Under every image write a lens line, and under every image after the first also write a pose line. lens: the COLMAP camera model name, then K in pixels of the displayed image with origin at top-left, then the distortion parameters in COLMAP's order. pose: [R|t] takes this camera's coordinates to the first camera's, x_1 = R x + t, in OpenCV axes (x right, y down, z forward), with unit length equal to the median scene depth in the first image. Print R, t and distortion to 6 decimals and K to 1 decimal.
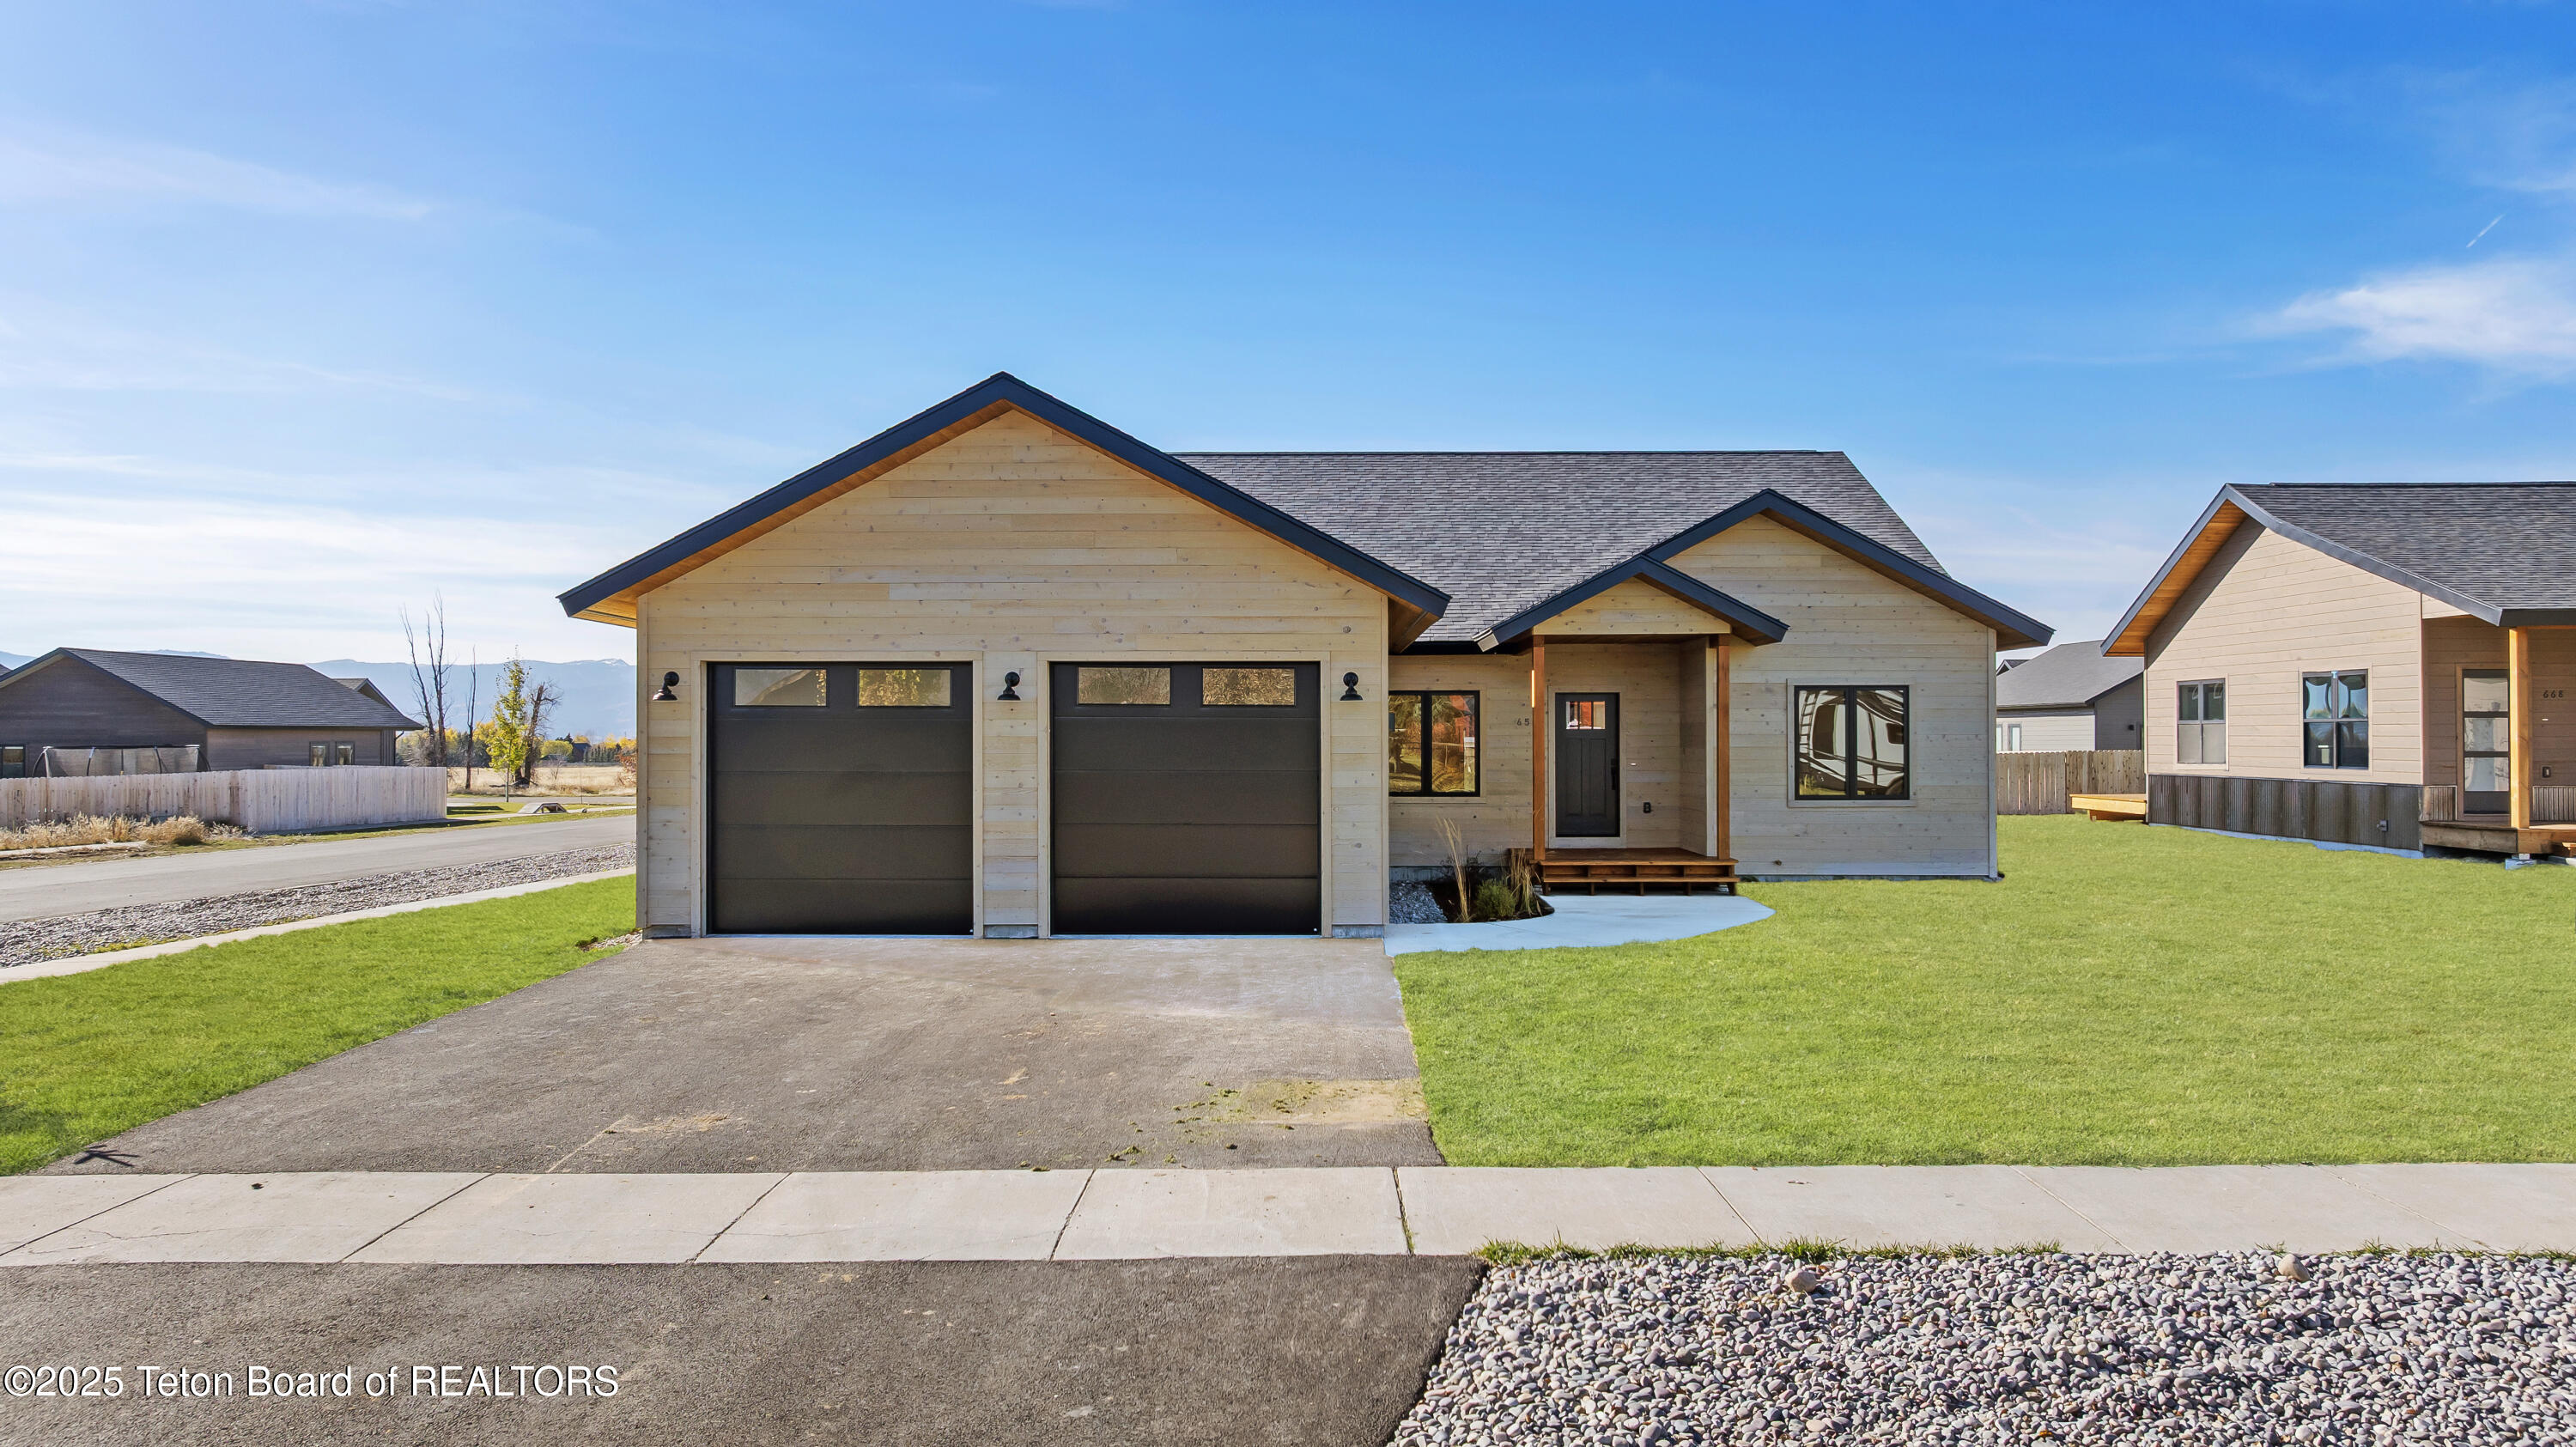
lens RADIAL K [[1820.6, 0, 1288.0], [0, 1820.6, 723.5], [0, 0, 1]] dist [-0.016178, -0.005278]
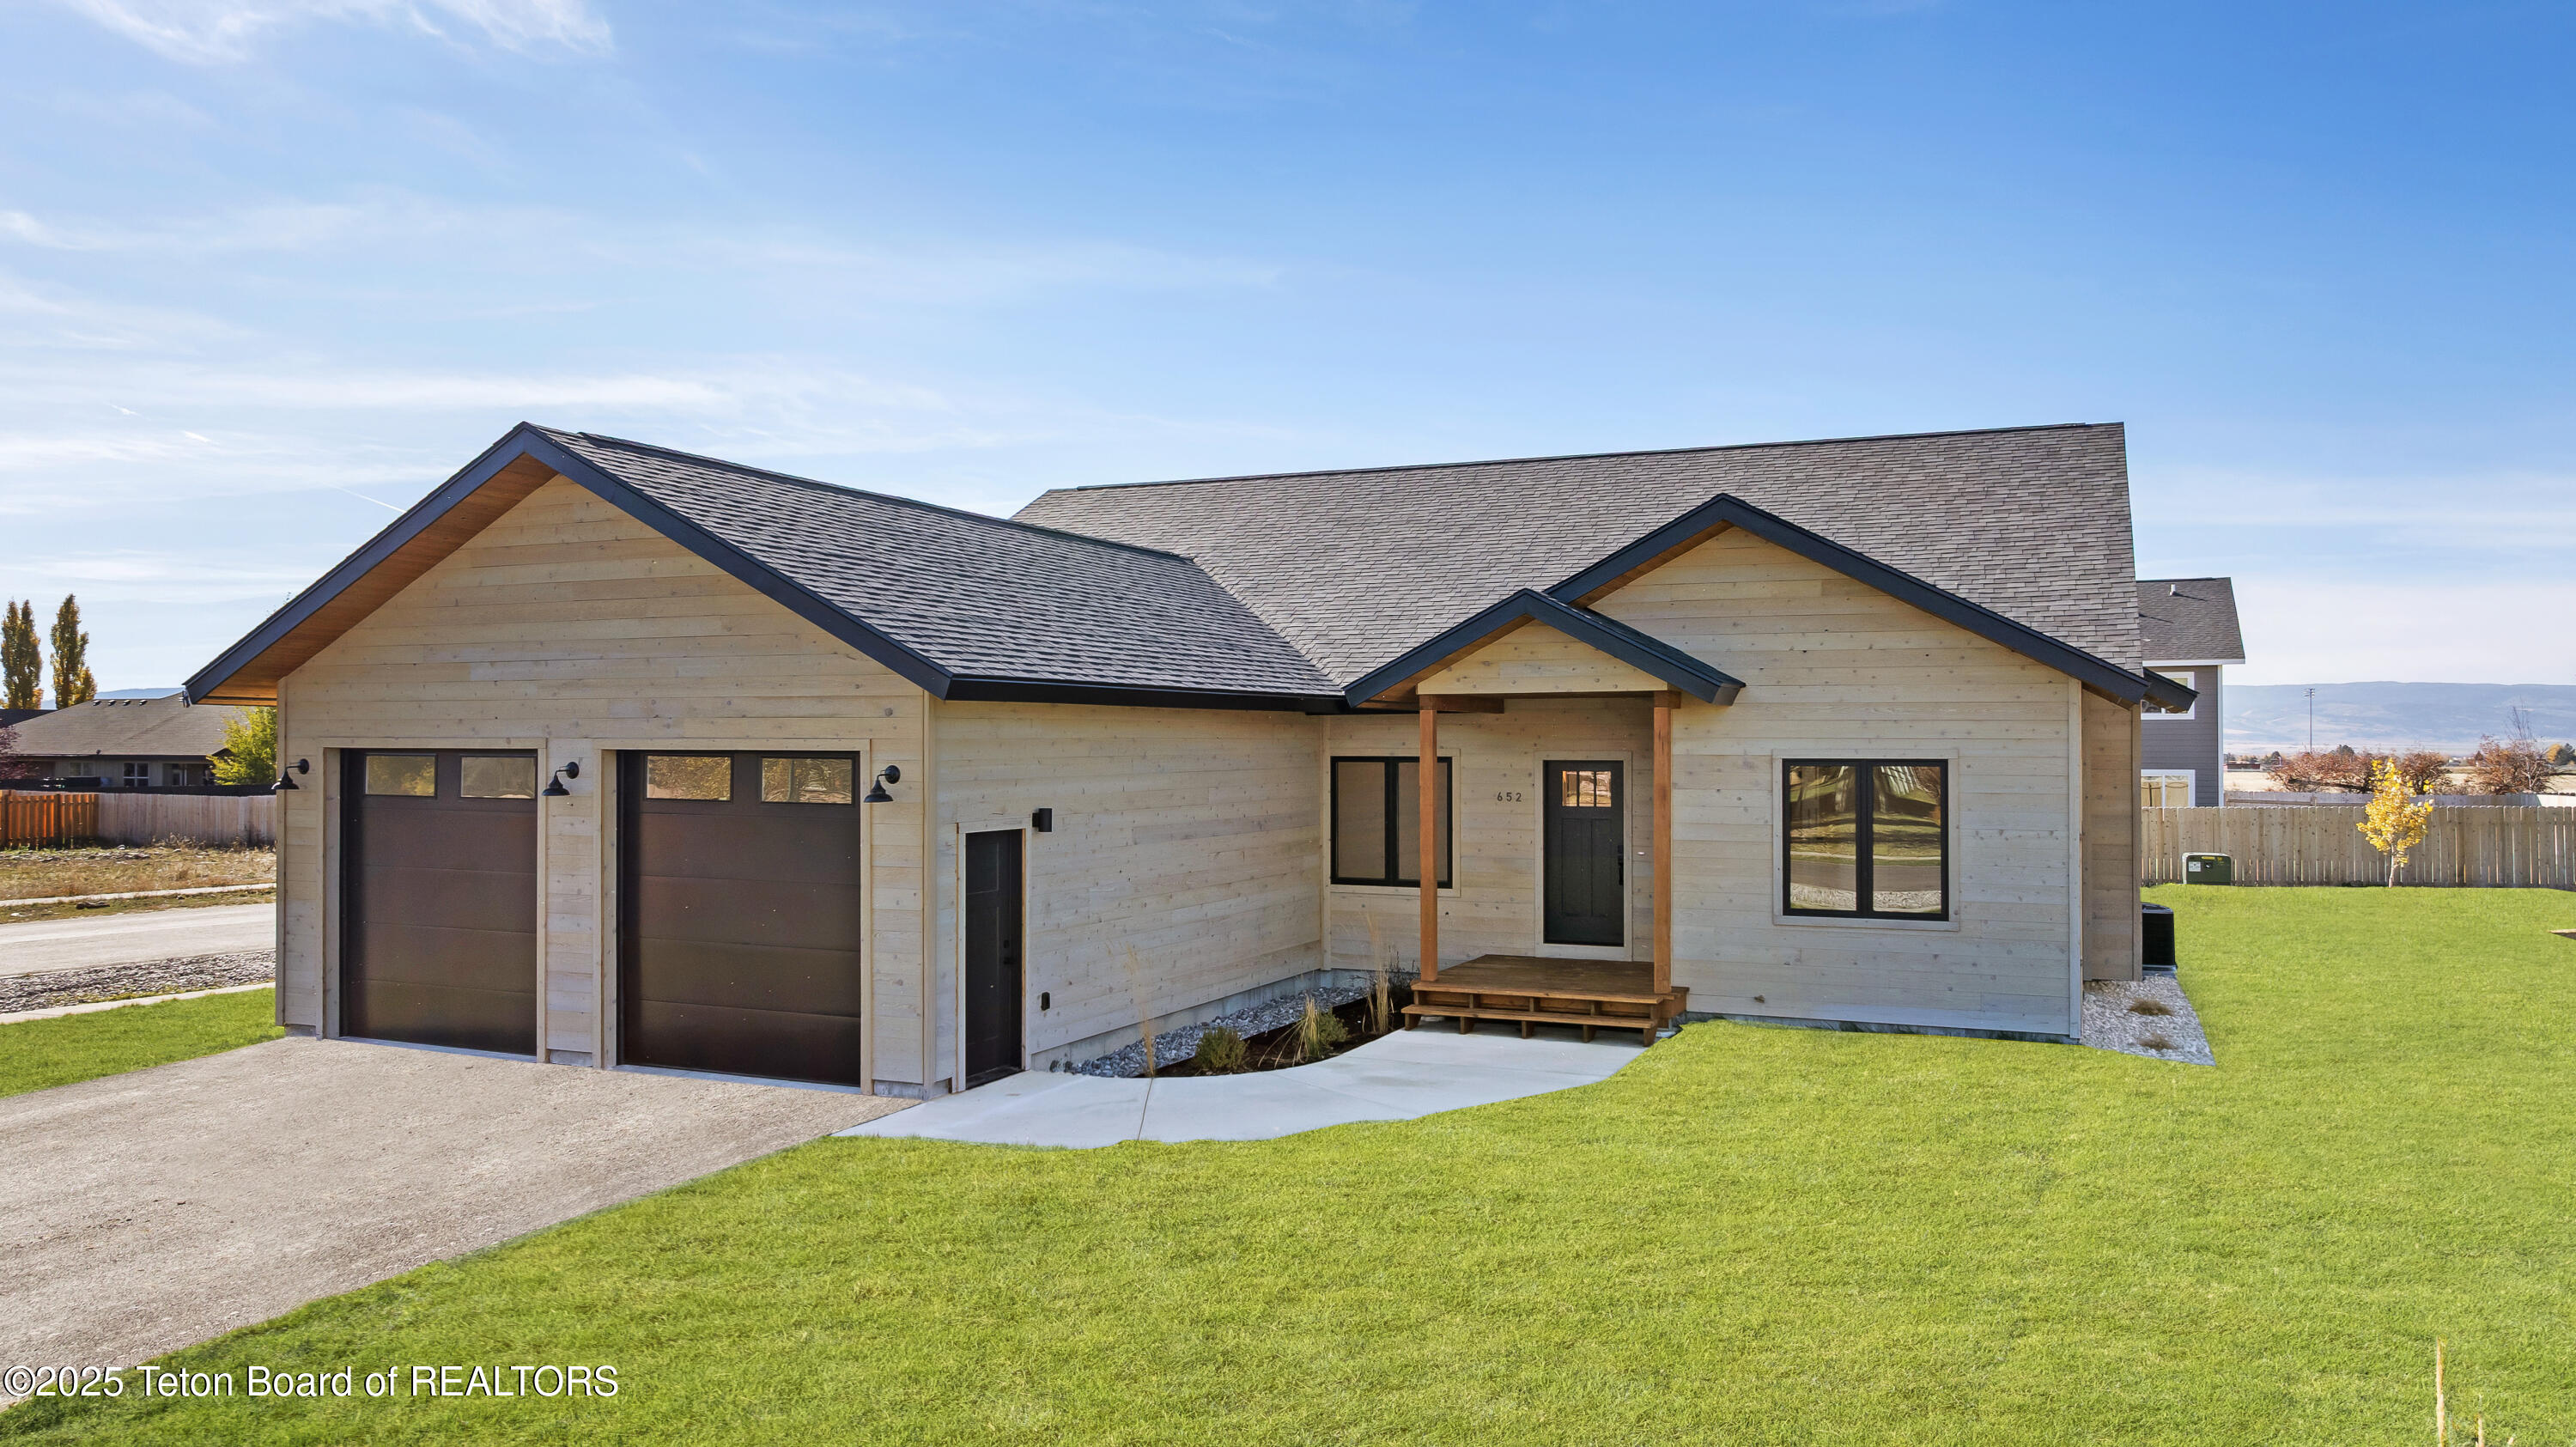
lens RADIAL K [[1820.6, 0, 1288.0], [0, 1820.6, 723.5], [0, 0, 1]] dist [-0.016178, -0.005278]
pose [[0.922493, -0.001852, -0.386008, 0.496622], [0.000418, 0.999993, -0.003798, -0.042752], [0.386013, 0.003343, 0.922487, 0.323570]]
